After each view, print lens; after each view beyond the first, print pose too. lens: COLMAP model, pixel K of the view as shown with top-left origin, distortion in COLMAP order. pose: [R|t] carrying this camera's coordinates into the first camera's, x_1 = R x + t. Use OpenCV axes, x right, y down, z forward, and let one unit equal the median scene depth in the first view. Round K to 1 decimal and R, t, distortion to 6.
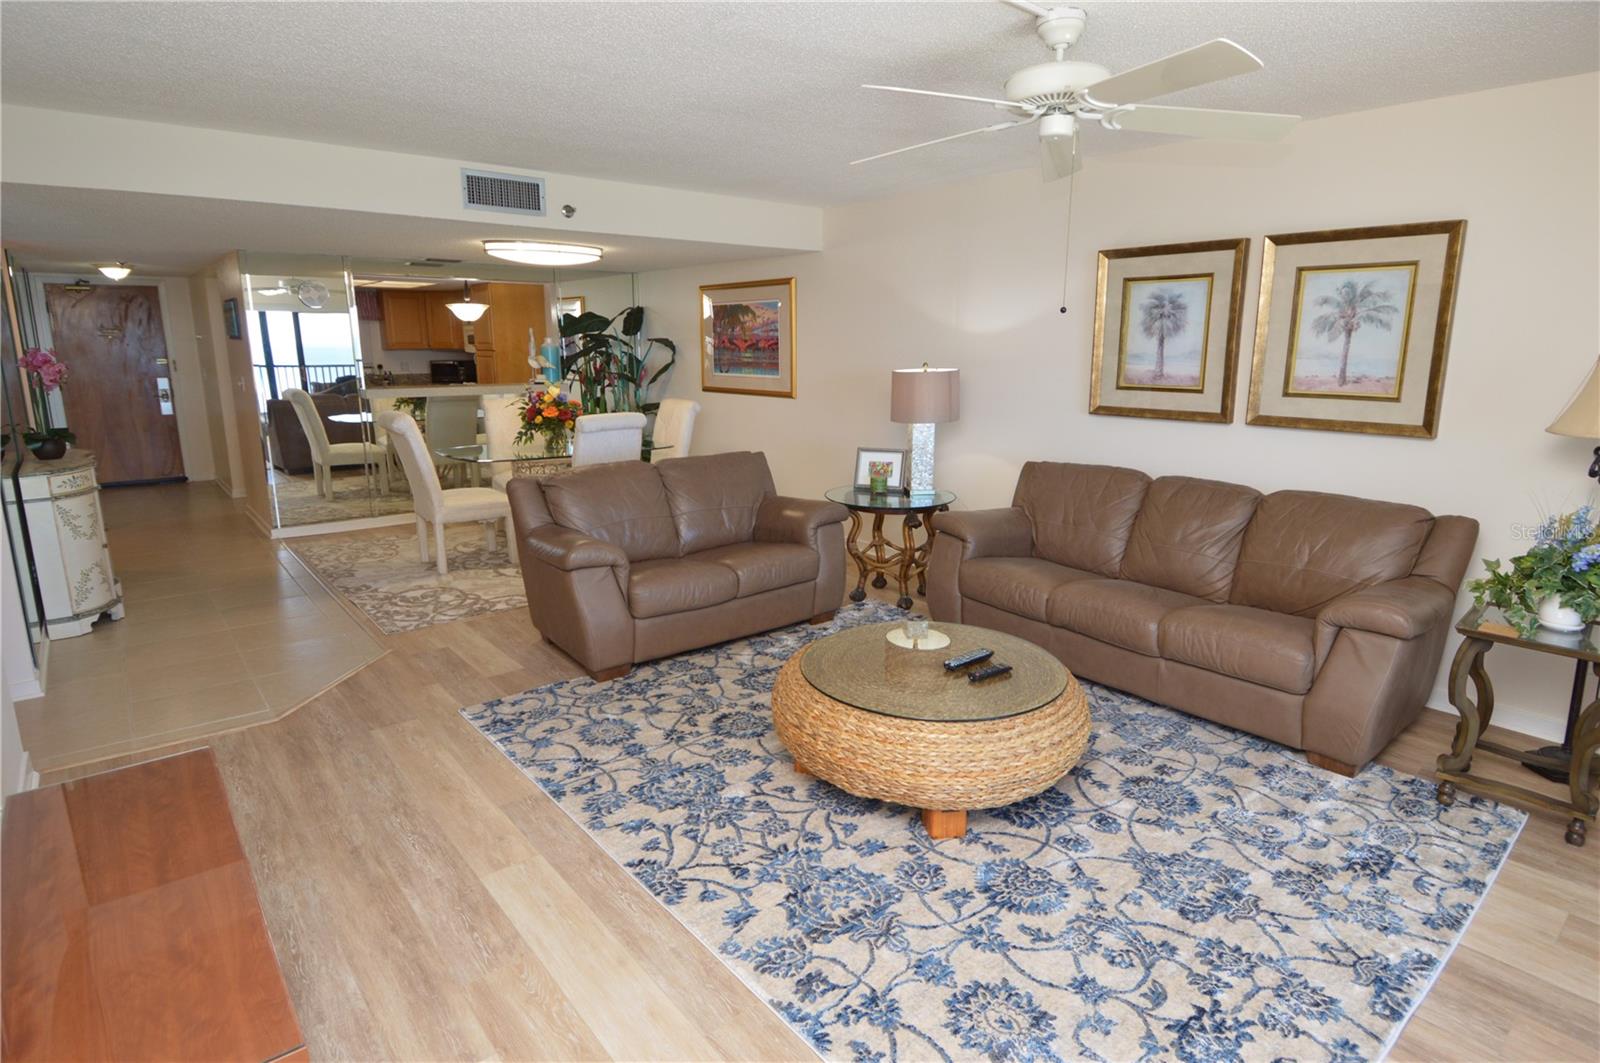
lens RADIAL K [[853.6, 0, 809.4], [0, 853.6, 529.1], [0, 0, 1]] dist [0.022340, -0.033858]
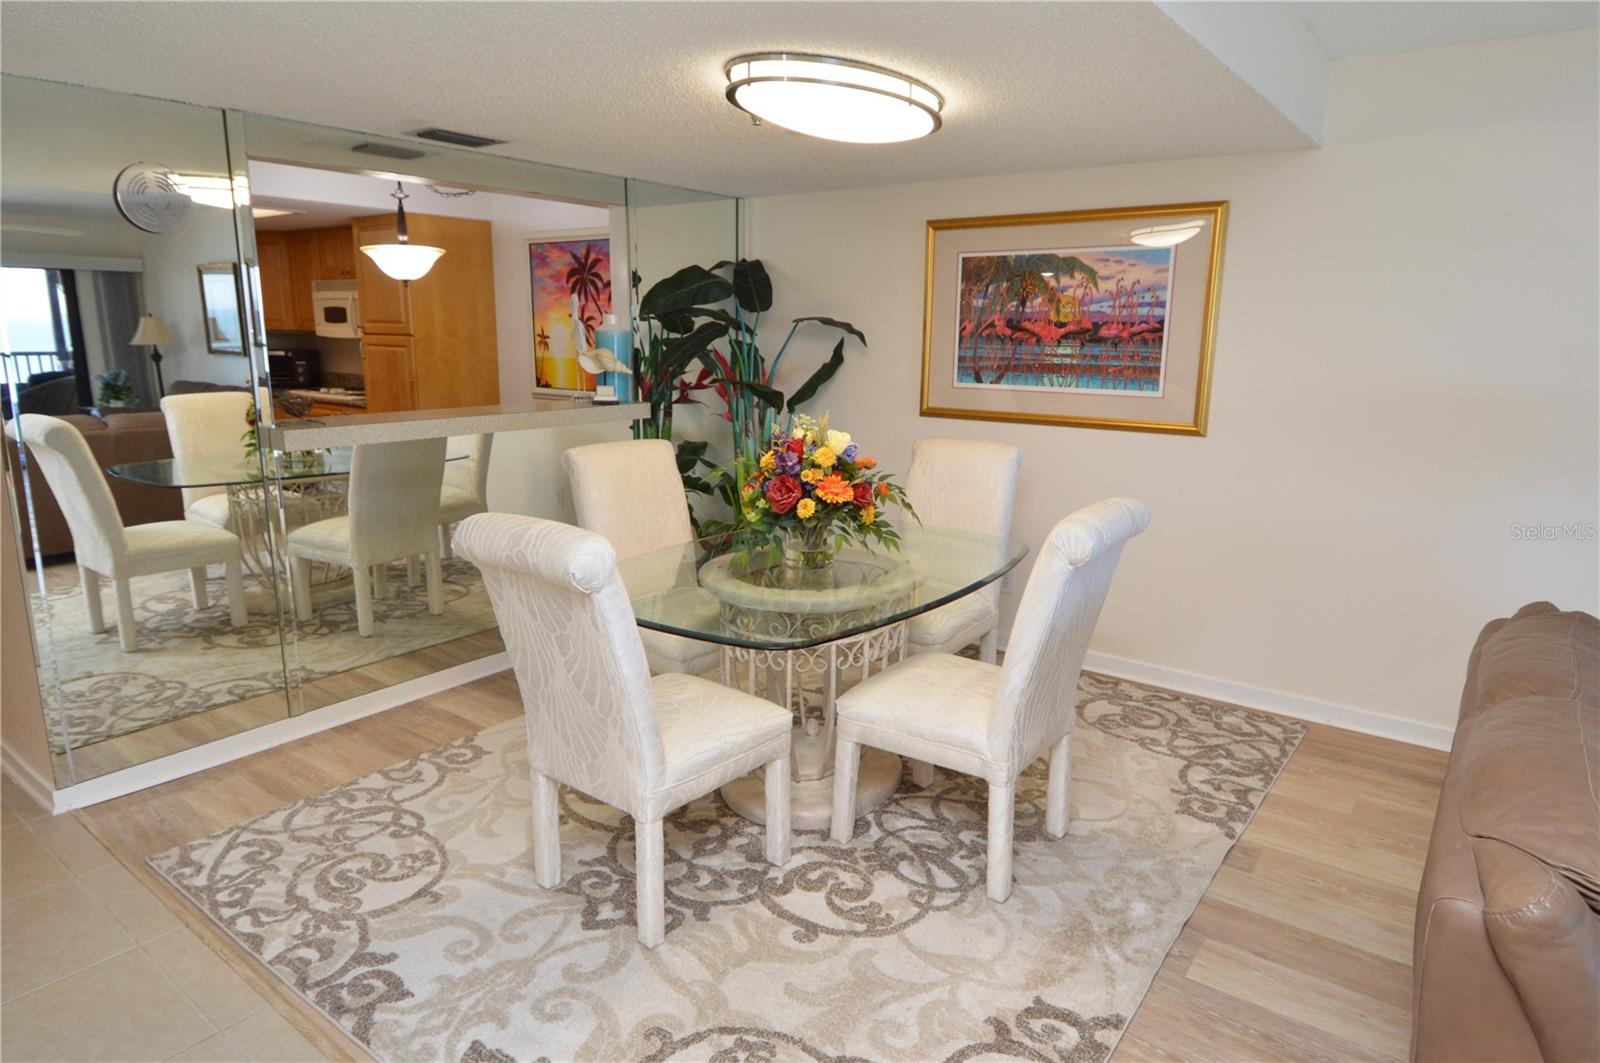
lens RADIAL K [[937.8, 0, 794.0], [0, 937.8, 525.2], [0, 0, 1]] dist [0.002499, -0.000470]
pose [[0.973028, -0.036664, 0.227754, -0.660433], [0.037634, 0.999292, 0.000080, -0.185049], [-0.227596, 0.008494, 0.973719, 0.855105]]
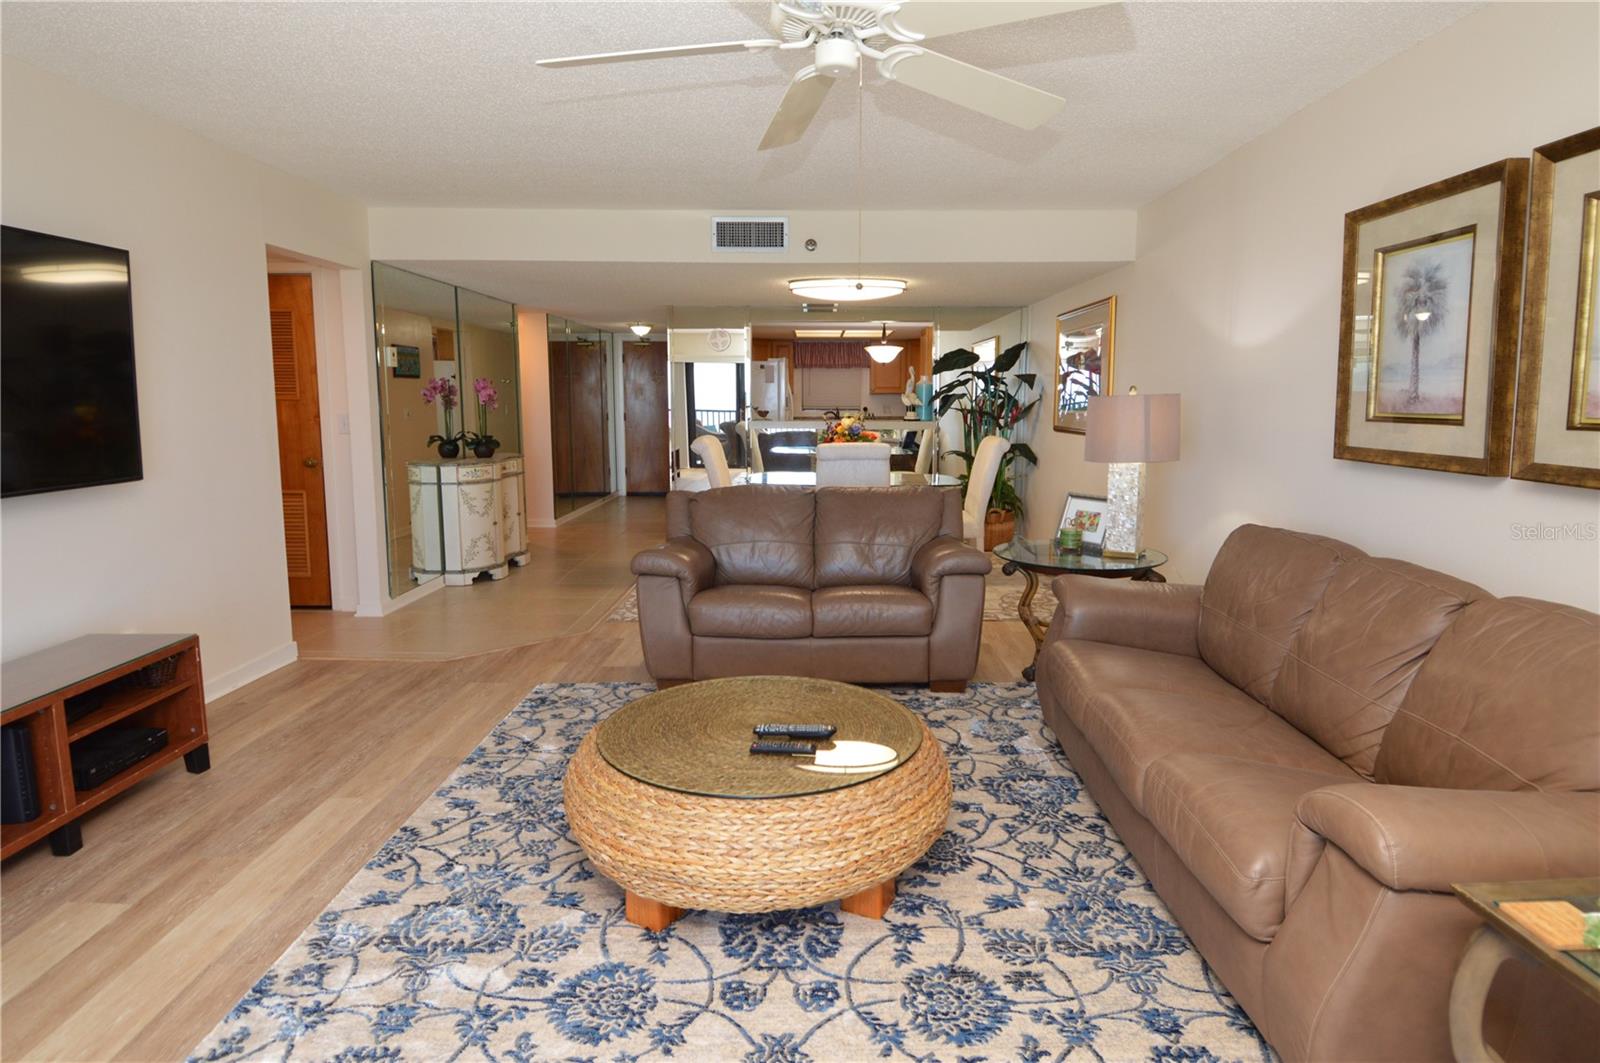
lens RADIAL K [[899.7, 0, 815.7], [0, 899.7, 505.2], [0, 0, 1]] dist [0.022484, -0.034043]
pose [[0.764841, 0.076942, -0.639608, 0.559478], [-0.139253, 0.989115, -0.047532, -0.013642], [0.628989, 0.125422, 0.767230, 0.269148]]
